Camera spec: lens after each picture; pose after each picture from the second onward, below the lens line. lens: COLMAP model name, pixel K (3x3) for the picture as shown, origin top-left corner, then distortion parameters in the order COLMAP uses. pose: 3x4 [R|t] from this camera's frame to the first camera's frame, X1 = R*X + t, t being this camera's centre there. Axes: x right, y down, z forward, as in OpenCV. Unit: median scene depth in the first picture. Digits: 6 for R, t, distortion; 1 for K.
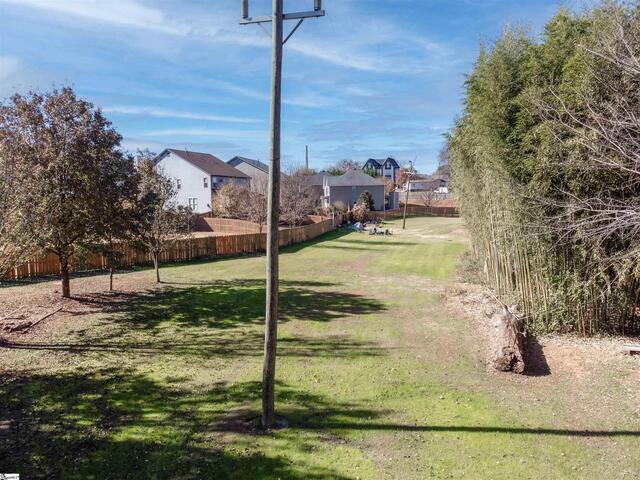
lens RADIAL K [[476.0, 0, 320.0], [0, 476.0, 240.0], [0, 0, 1]] dist [0.025358, -0.003234]
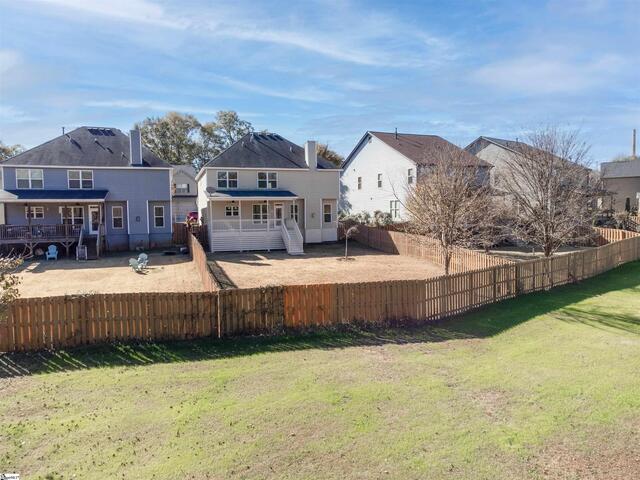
lens RADIAL K [[476.0, 0, 320.0], [0, 476.0, 240.0], [0, 0, 1]] dist [0.025358, -0.003234]
pose [[0.819983, 0.034119, -0.571370, 0.035498], [-0.035752, 0.999326, 0.008366, -0.033509], [0.571271, 0.013568, 0.820650, 0.390153]]
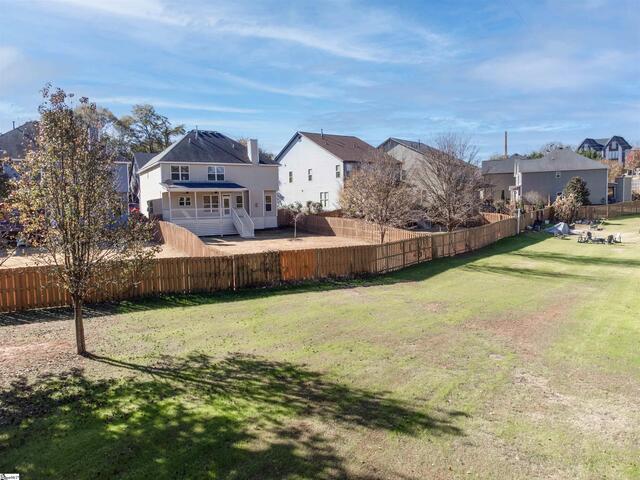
lens RADIAL K [[476.0, 0, 320.0], [0, 476.0, 240.0], [0, 0, 1]] dist [0.025358, -0.003234]
pose [[0.919963, 0.019466, -0.391521, 0.037351], [-0.015651, 0.999794, 0.012935, -0.018340], [0.391692, -0.005773, 0.920078, 0.276623]]
